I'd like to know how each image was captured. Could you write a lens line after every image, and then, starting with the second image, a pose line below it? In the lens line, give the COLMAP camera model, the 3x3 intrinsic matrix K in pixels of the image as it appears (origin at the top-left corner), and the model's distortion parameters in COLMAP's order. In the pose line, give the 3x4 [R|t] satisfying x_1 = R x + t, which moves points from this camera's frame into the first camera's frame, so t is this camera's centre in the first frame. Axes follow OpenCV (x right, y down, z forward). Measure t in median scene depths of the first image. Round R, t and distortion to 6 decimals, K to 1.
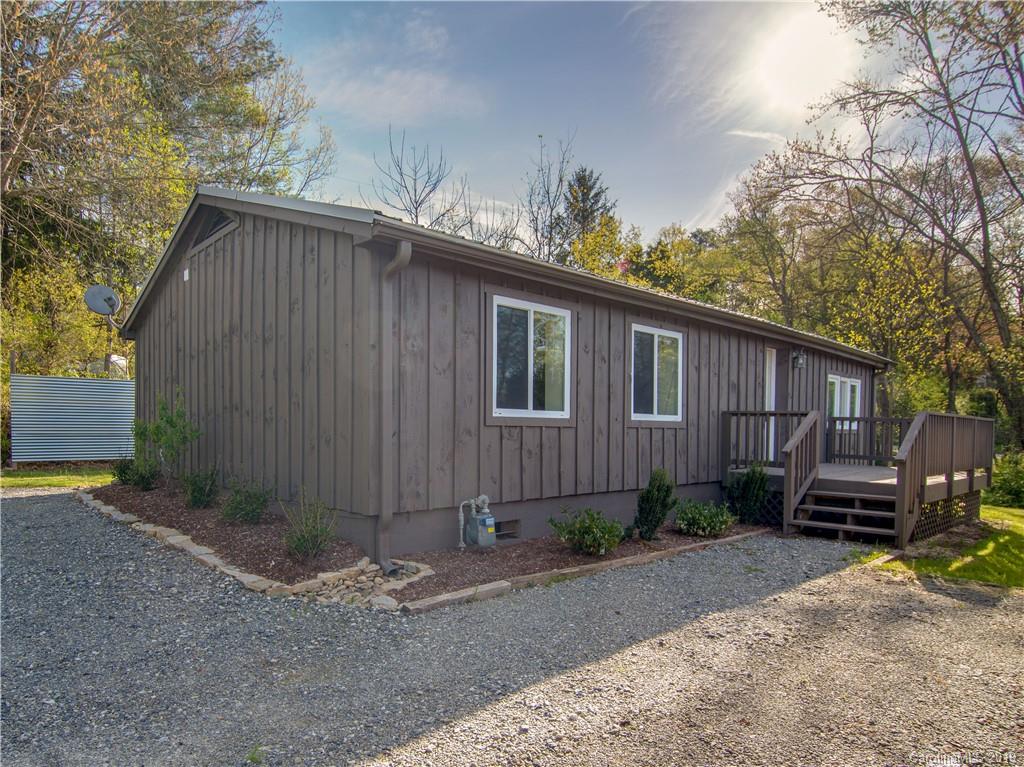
lens RADIAL K [[719.2, 0, 511.6], [0, 719.2, 456.8], [0, 0, 1]] dist [0.002886, -0.001007]
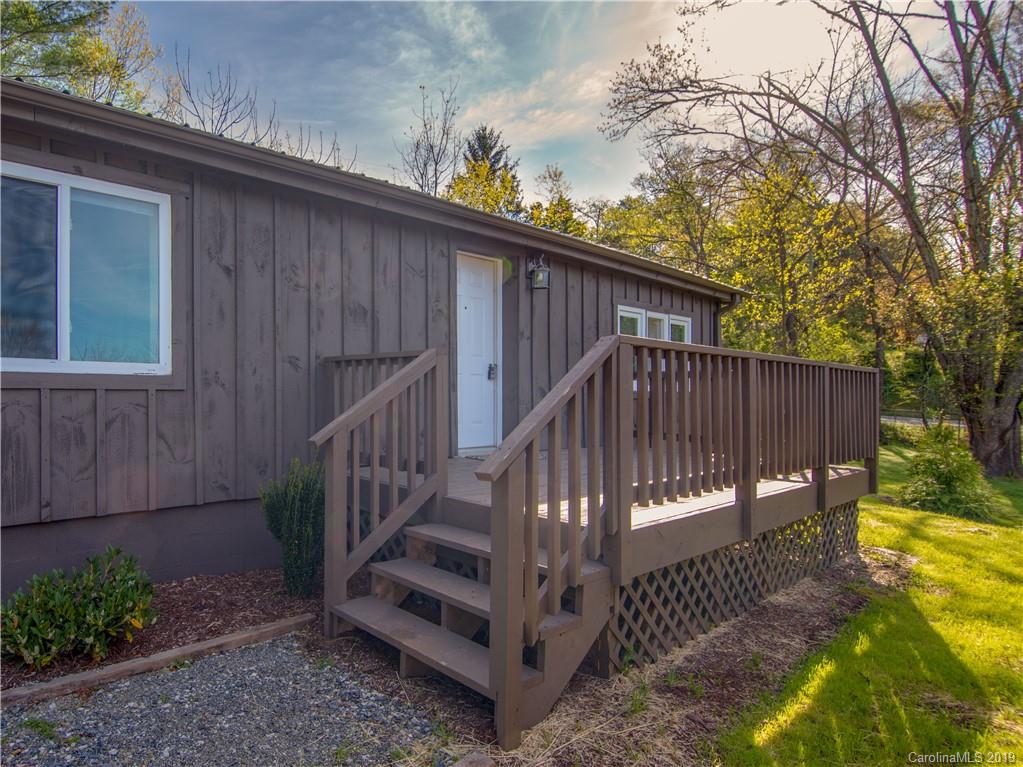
lens RADIAL K [[589.3, 0, 493.7], [0, 589.3, 393.8], [0, 0, 1]] dist [0.001244, -0.006939]
pose [[0.997389, -0.006863, -0.071887, 0.244880], [0.003989, 0.999190, -0.040049, -0.010502], [0.072104, 0.039658, 0.996608, 0.317653]]
